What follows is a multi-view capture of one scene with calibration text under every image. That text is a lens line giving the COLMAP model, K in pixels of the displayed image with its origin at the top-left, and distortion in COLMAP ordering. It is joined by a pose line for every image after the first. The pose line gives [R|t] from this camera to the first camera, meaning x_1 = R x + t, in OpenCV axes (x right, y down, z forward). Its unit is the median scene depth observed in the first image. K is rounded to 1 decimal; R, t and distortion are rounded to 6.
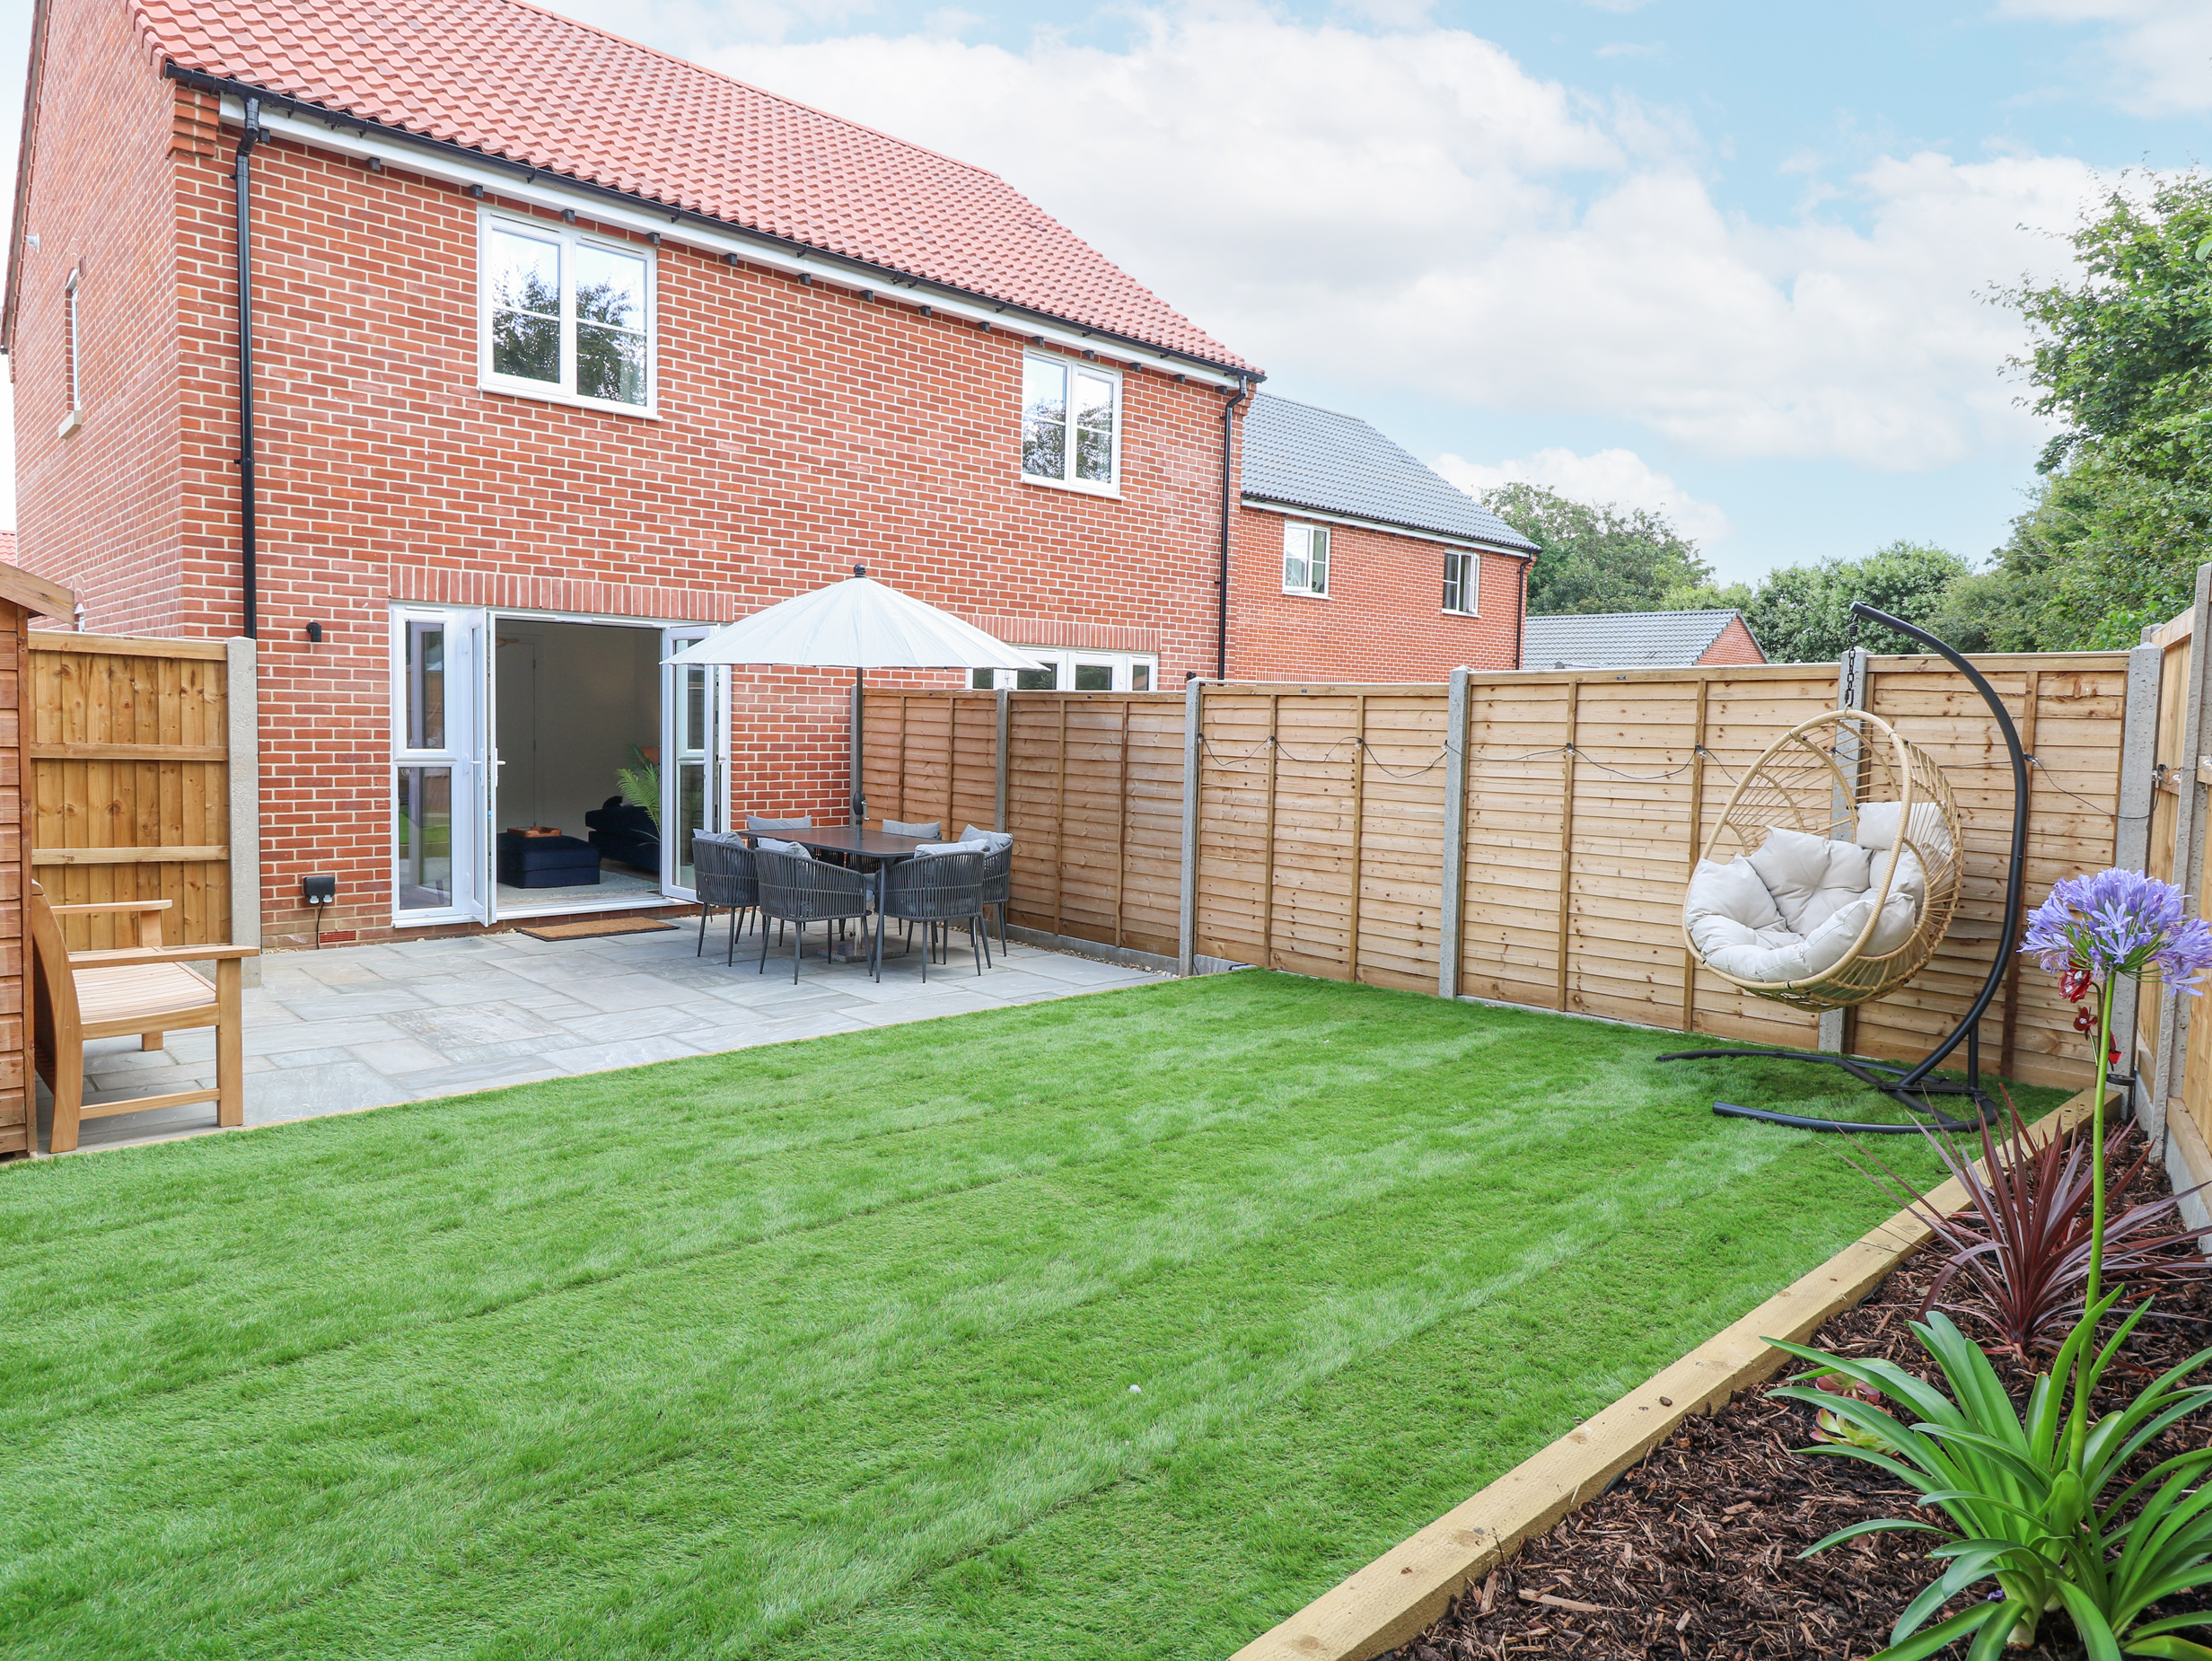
lens RADIAL K [[1395.5, 0, 1110.2], [0, 1395.5, 808.9], [0, 0, 1]] dist [0.019259, -0.022055]
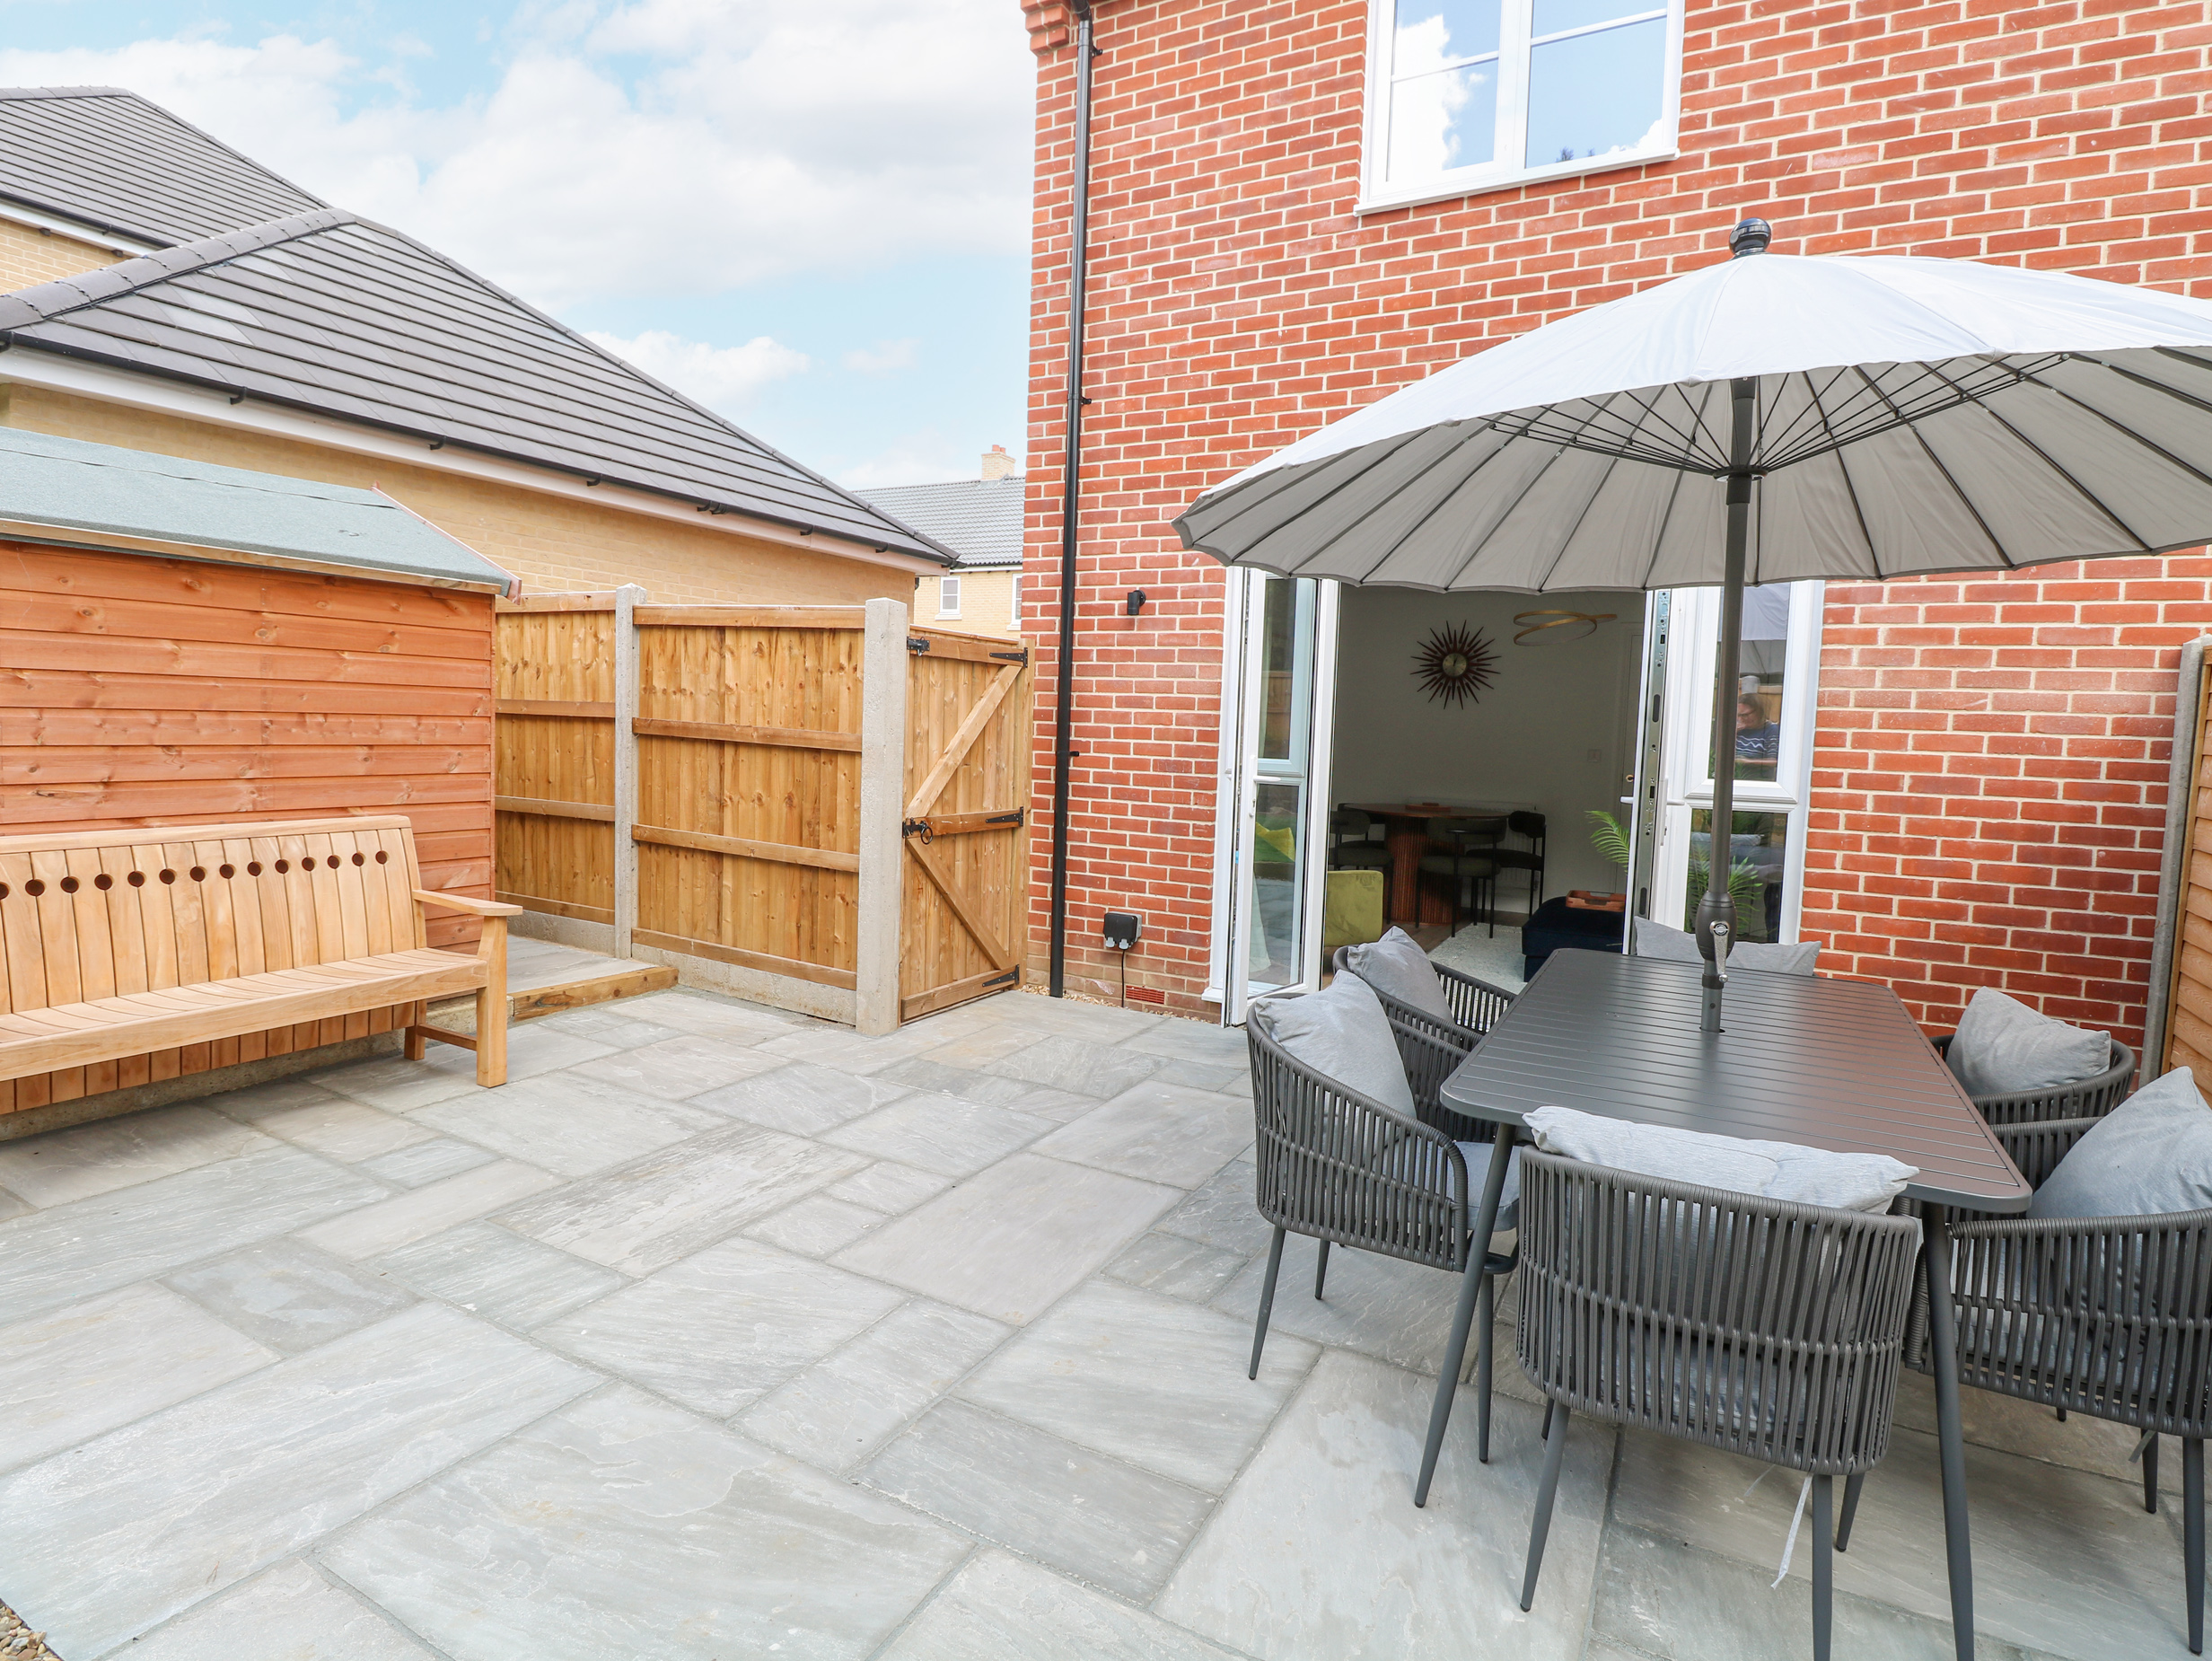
lens RADIAL K [[1149.2, 0, 1109.8], [0, 1149.2, 809.7], [0, 0, 1]] dist [0.004727, -0.017118]
pose [[0.319848, 0.056367, -0.945791, 0.038586], [-0.090256, 0.995502, 0.028807, -0.026961], [0.943160, 0.076149, 0.323497, 0.748997]]
